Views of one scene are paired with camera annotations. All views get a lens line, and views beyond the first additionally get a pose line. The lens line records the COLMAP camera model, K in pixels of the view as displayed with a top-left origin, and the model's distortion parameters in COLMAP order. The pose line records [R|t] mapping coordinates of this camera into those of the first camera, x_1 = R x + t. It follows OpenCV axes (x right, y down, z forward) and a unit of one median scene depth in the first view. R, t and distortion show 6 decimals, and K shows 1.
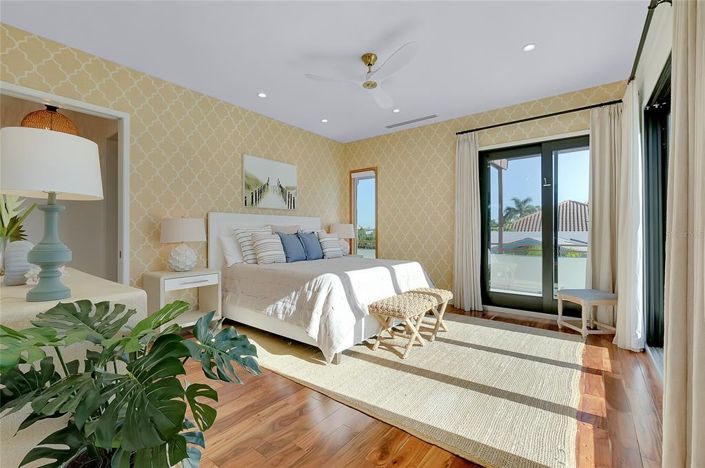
lens RADIAL K [[312.7, 0, 354.3], [0, 312.7, 229.4], [0, 0, 1]] dist [0.000091, 0.000286]
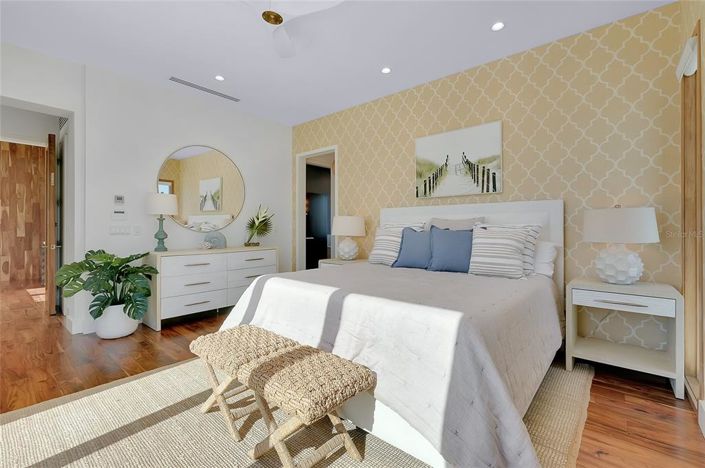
lens RADIAL K [[312.7, 0, 354.3], [0, 312.7, 229.4], [0, 0, 1]] dist [0.000091, 0.000286]
pose [[-0.052075, 0.003519, -0.998637, 0.501160], [0.007150, 0.999969, 0.003151, 0.008889], [0.998618, -0.006977, -0.052099, 0.824918]]
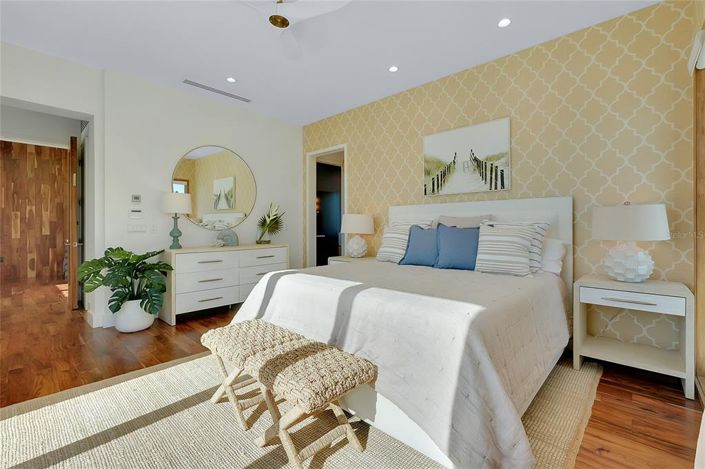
lens RADIAL K [[314.1, 0, 355.3], [0, 314.1, 227.8], [0, 0, 1]] dist [0.001148, -0.000190]
pose [[-0.091979, 0.005432, -0.995746, 0.512202], [0.009194, 0.999947, 0.004606, 0.009203], [0.995718, -0.008731, -0.092025, 0.839412]]
